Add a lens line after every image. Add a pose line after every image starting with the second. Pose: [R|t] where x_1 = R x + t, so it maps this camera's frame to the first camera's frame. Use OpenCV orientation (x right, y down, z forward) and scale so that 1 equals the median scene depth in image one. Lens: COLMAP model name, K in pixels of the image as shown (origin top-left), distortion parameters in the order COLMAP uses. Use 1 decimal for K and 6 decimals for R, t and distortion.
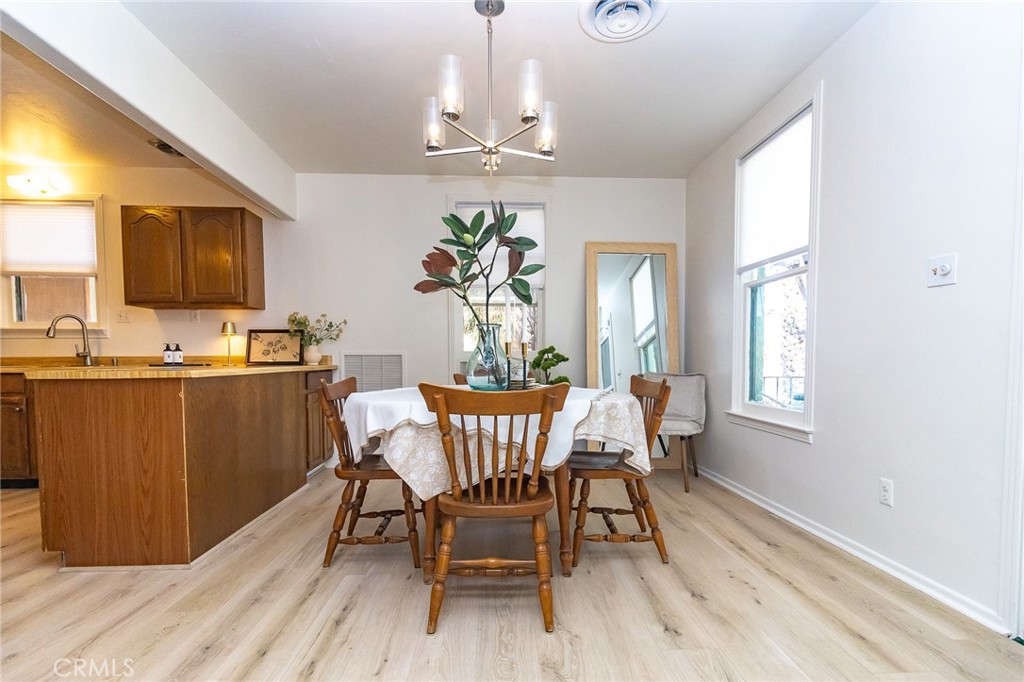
lens RADIAL K [[484.4, 0, 526.2], [0, 484.4, 379.9], [0, 0, 1]] dist [0.001478, 0.000310]
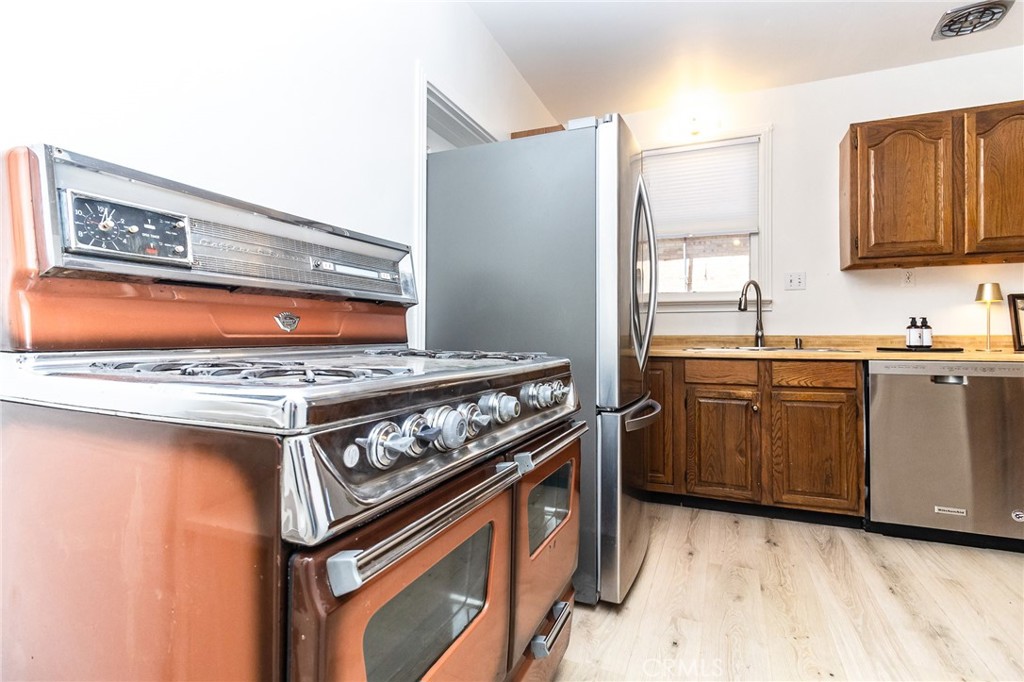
lens RADIAL K [[488.5, 0, 529.8], [0, 488.5, 334.3], [0, 0, 1]] dist [0.001855, 0.000279]
pose [[0.900927, 0.003932, -0.433954, -0.897044], [-0.023021, 0.998984, -0.038742, -0.012427], [0.433360, 0.044894, 0.900102, 0.157719]]
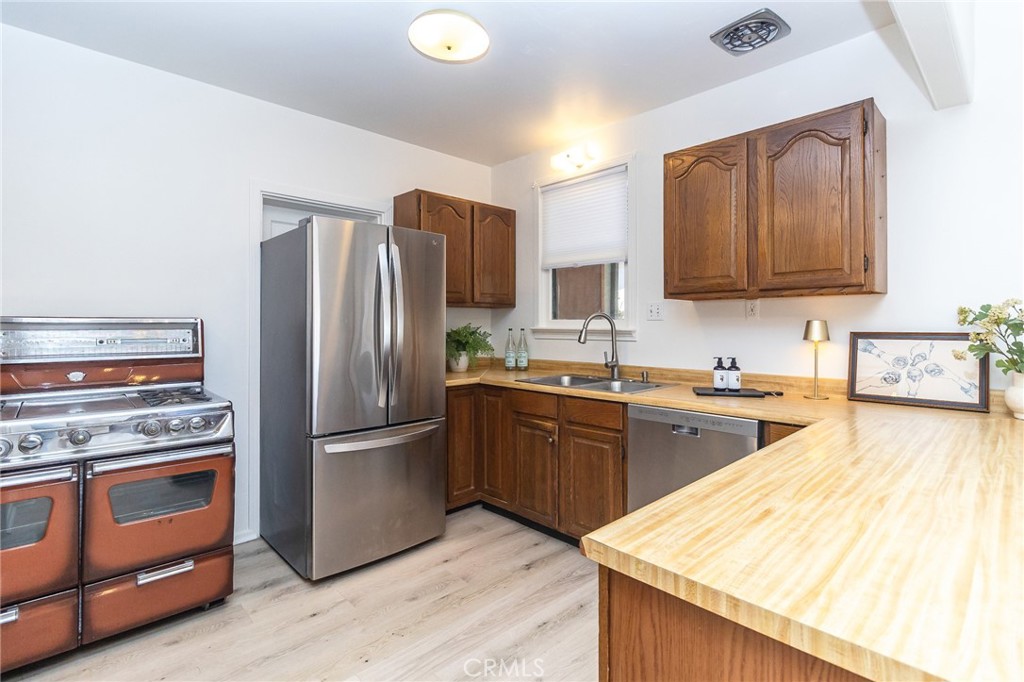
lens RADIAL K [[495.1, 0, 524.0], [0, 495.1, 326.2], [0, 0, 1]] dist [-0.001950, -0.000193]
pose [[0.653221, 0.004920, -0.757151, -0.410781], [-0.032440, 0.999243, -0.021494, -0.090350], [0.756472, 0.038603, 0.652886, 0.382364]]
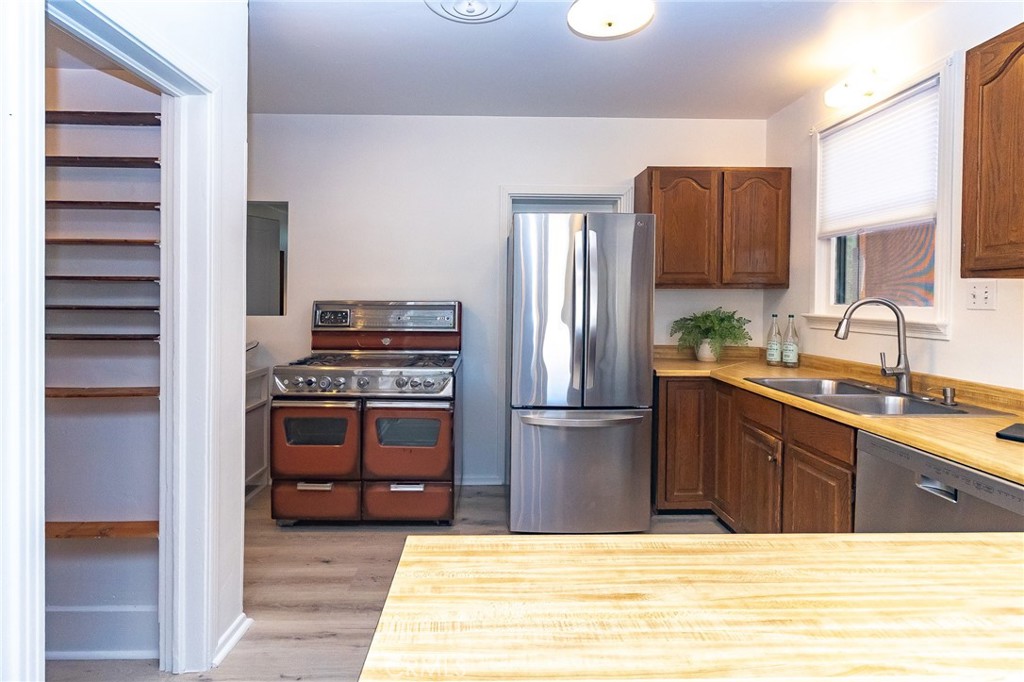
lens RADIAL K [[500.2, 0, 490.0], [0, 500.2, 305.7], [0, 0, 1]] dist [0.002571, 0.000279]
pose [[-0.048687, 0.016816, -0.998673, -0.340220], [-0.049065, 0.998611, 0.019207, -0.112174], [0.997608, 0.049935, -0.047794, 0.574403]]
